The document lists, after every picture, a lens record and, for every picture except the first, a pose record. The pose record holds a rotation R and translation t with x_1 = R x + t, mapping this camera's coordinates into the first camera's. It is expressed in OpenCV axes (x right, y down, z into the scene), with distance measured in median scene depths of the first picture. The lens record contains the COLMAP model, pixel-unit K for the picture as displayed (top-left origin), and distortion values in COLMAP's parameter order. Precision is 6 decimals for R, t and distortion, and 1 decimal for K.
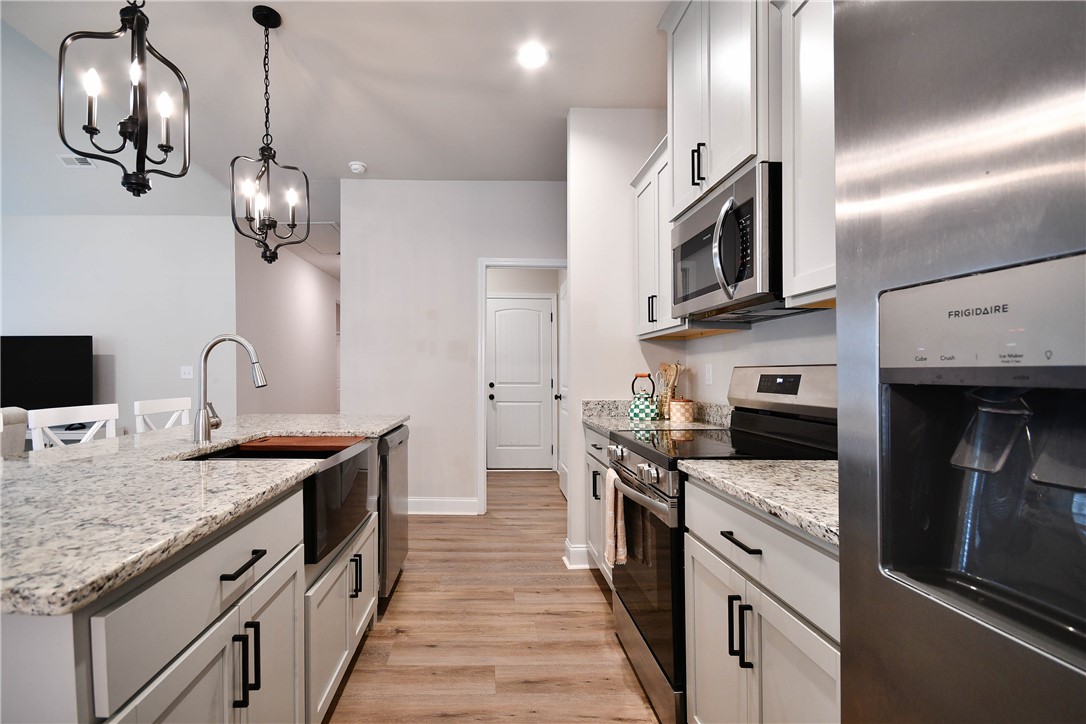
lens RADIAL K [[522.2, 0, 494.5], [0, 522.2, 373.7], [0, 0, 1]] dist [0.026234, -0.025944]
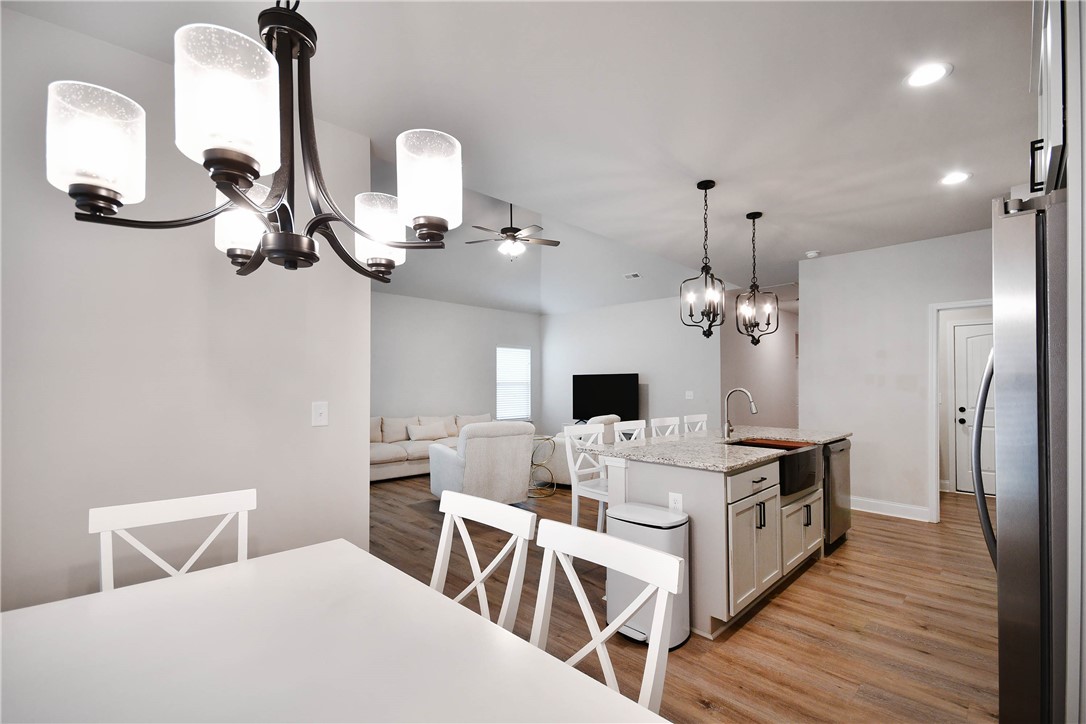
lens RADIAL K [[522.2, 0, 494.5], [0, 522.2, 373.7], [0, 0, 1]] dist [0.026234, -0.025944]
pose [[0.686056, -0.009355, -0.727489, 0.280171], [-0.001822, 0.999892, -0.014577, -0.078166], [0.727546, 0.011326, 0.685965, -0.915095]]
